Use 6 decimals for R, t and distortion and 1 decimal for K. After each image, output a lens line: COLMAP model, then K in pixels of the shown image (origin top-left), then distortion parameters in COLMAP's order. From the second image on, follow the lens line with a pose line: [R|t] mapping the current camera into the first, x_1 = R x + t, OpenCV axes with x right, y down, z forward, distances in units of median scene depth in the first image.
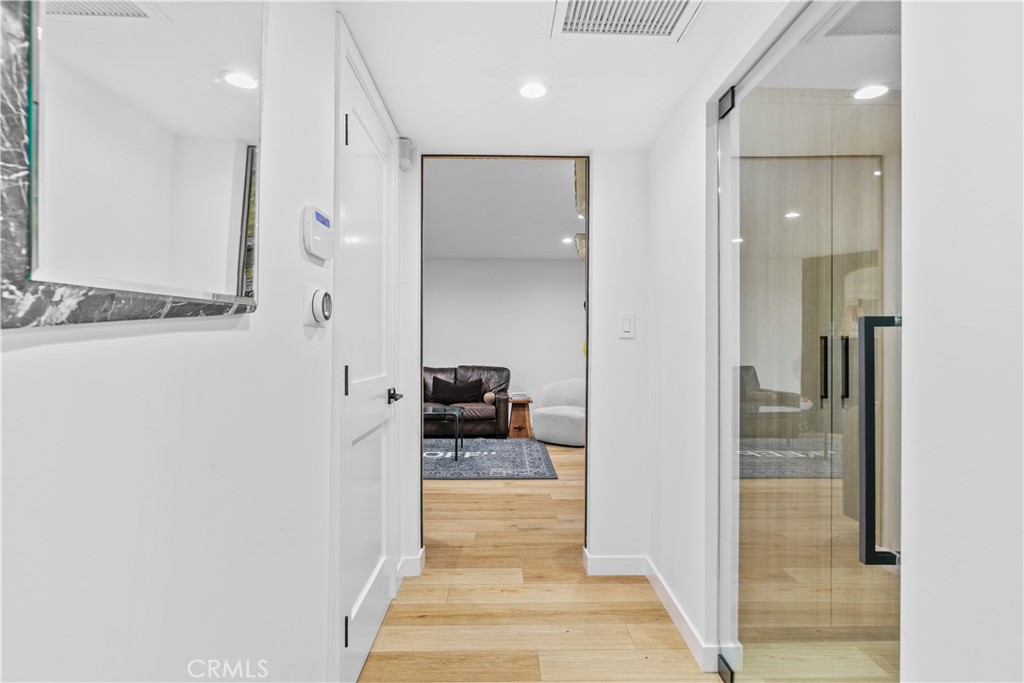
lens RADIAL K [[495.6, 0, 514.5], [0, 495.6, 343.7], [0, 0, 1]] dist [-0.000234, 0.000351]
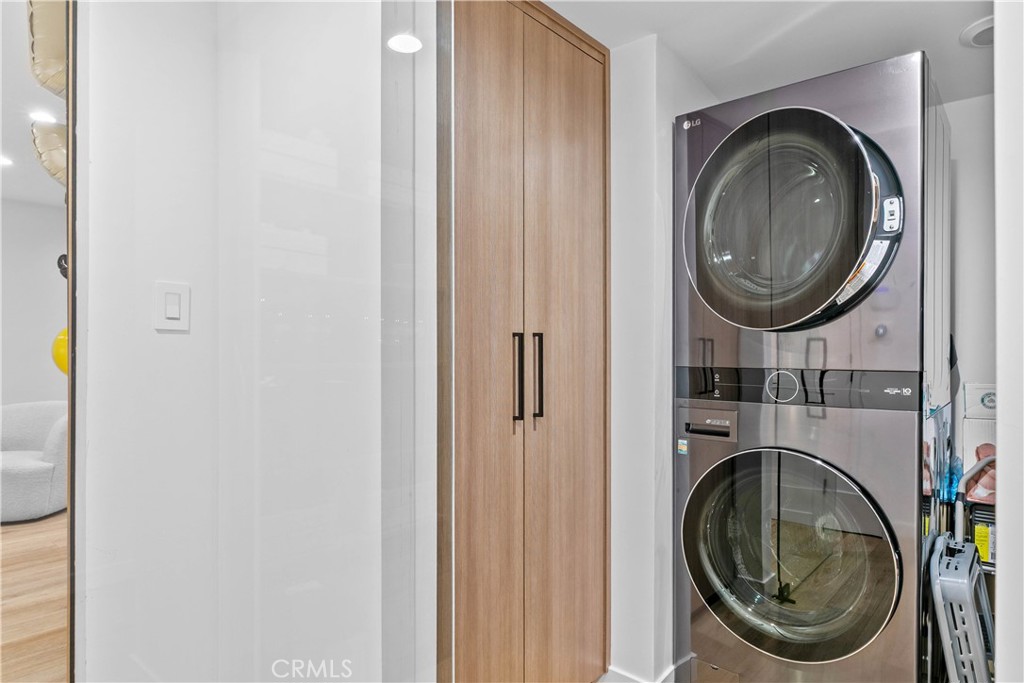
lens RADIAL K [[495.6, 0, 521.1], [0, 495.6, 350.9], [0, 0, 1]] dist [-0.000234, 0.000351]
pose [[0.634062, -0.010493, 0.773211, 0.020236], [-0.004781, 0.999836, 0.017489, -0.000416], [-0.773268, -0.014786, 0.633907, 0.140527]]
